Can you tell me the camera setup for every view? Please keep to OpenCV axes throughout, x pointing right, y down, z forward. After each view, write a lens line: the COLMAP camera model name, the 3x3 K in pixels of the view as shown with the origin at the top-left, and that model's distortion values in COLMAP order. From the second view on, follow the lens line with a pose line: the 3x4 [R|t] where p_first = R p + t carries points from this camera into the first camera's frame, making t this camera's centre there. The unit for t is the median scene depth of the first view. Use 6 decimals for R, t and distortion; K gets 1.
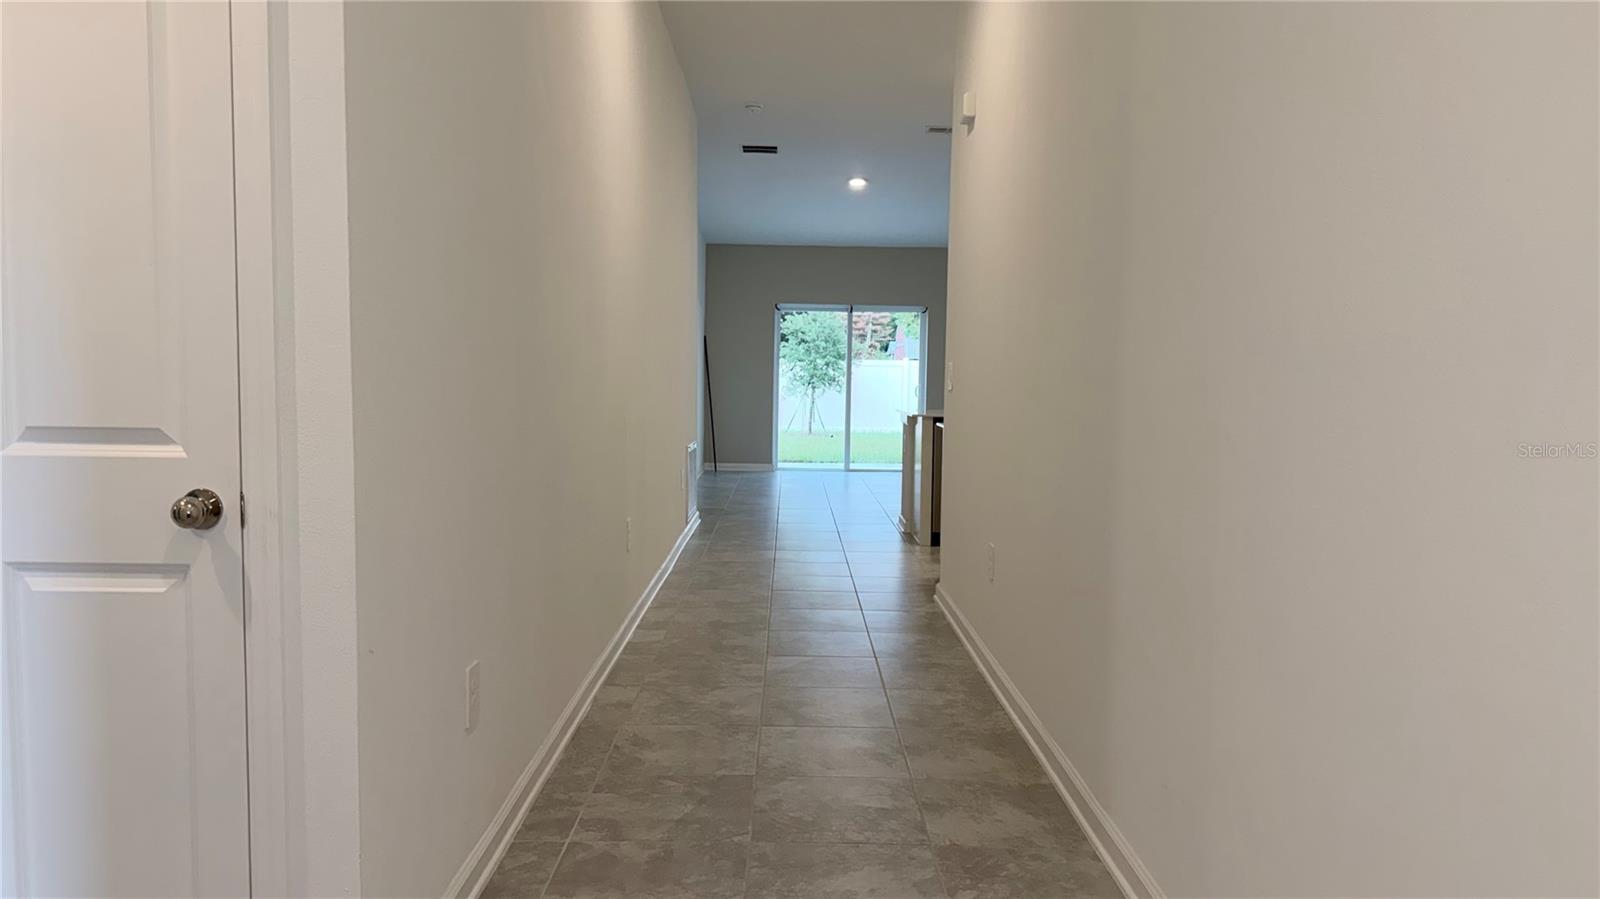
lens RADIAL K [[1115.3, 0, 807.2], [0, 1115.3, 458.8], [0, 0, 1]] dist [0.043005, -0.061811]
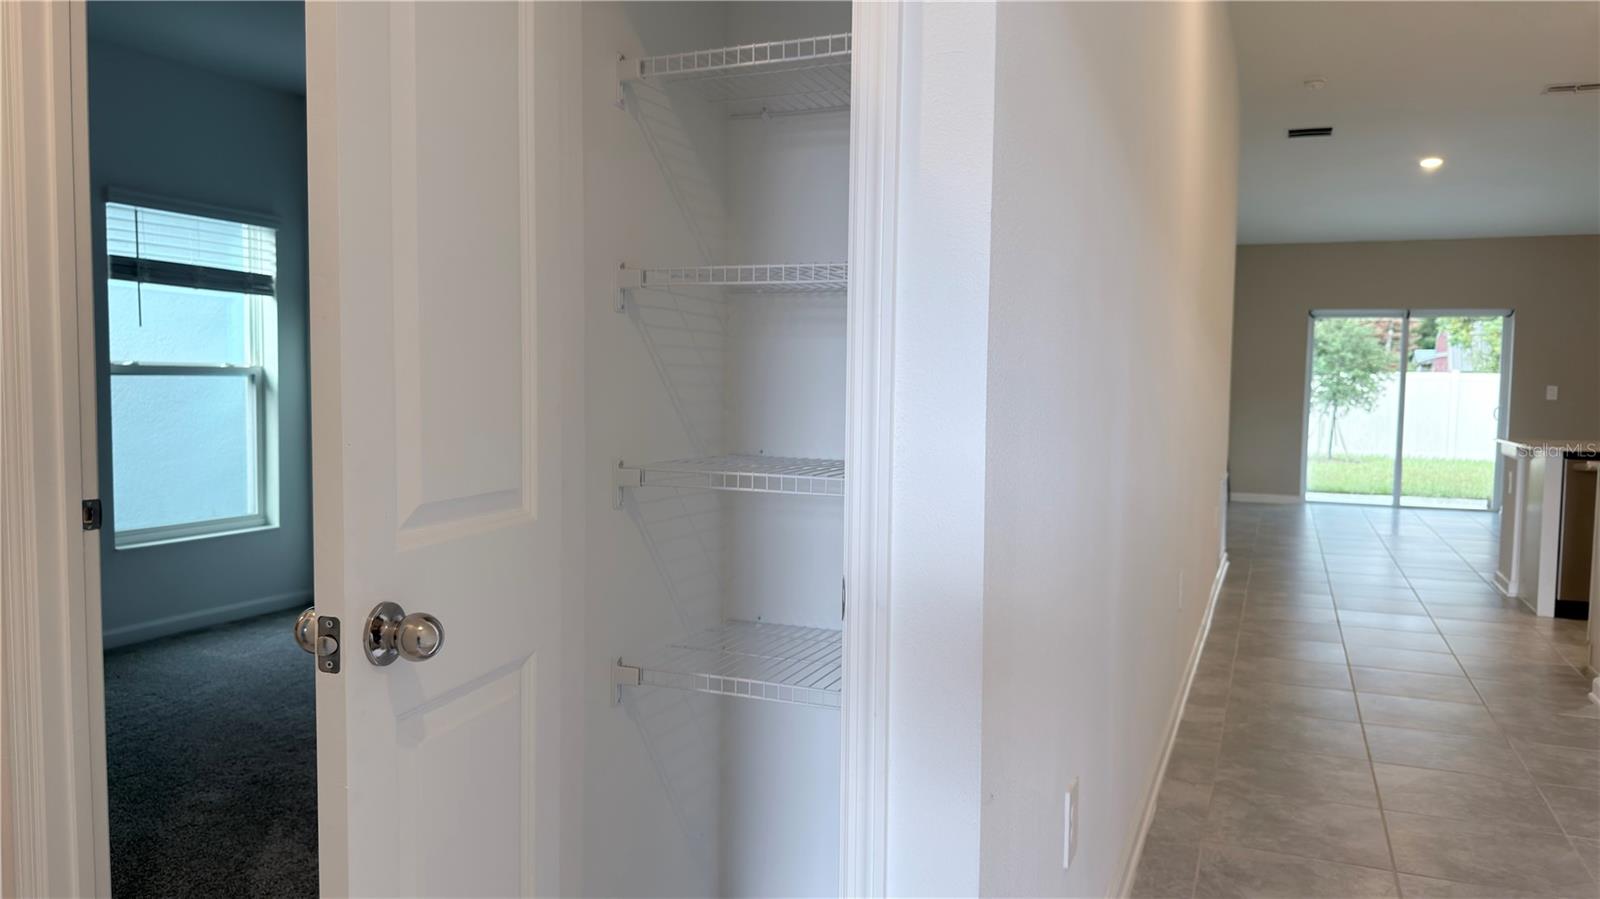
lens RADIAL K [[1115.3, 0, 788.7], [0, 1115.3, 463.0], [0, 0, 1]] dist [0.043005, -0.061811]
pose [[0.910588, 0.026350, -0.412474, -0.044735], [-0.029654, 0.999559, -0.001609, -0.010003], [0.412249, 0.013697, 0.910968, 0.054882]]
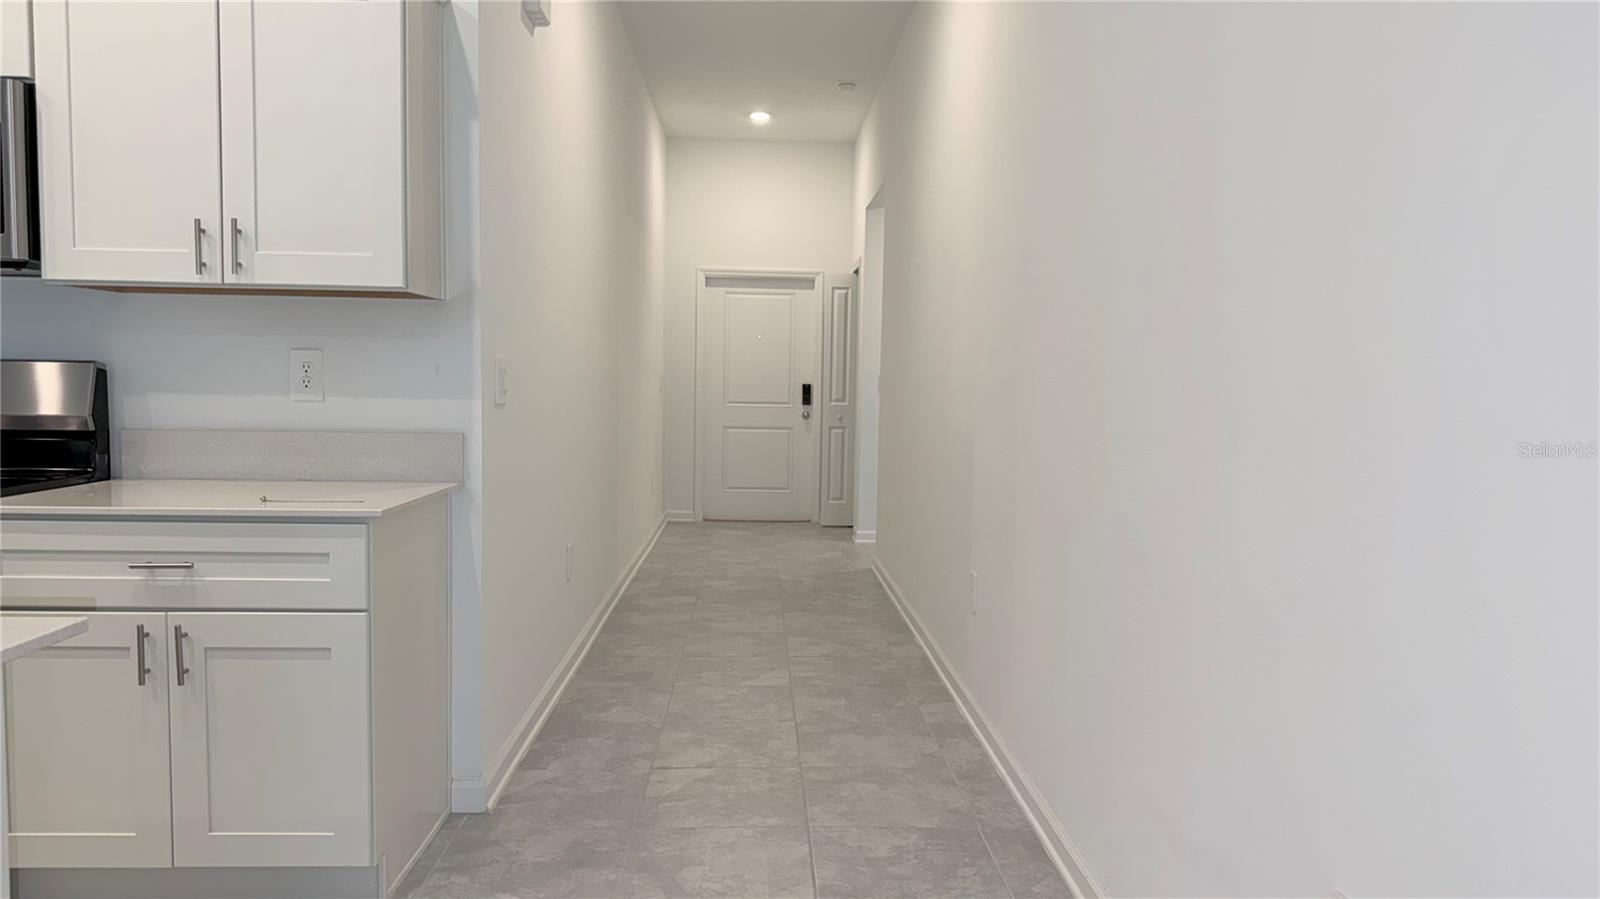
lens RADIAL K [[1115.3, 0, 796.4], [0, 1115.3, 450.8], [0, 0, 1]] dist [0.043005, -0.061811]
pose [[-0.999408, -0.020121, -0.027911, -0.005618], [-0.023809, 0.990031, 0.138824, -0.073658], [0.024839, 0.139406, -0.989924, 0.952270]]
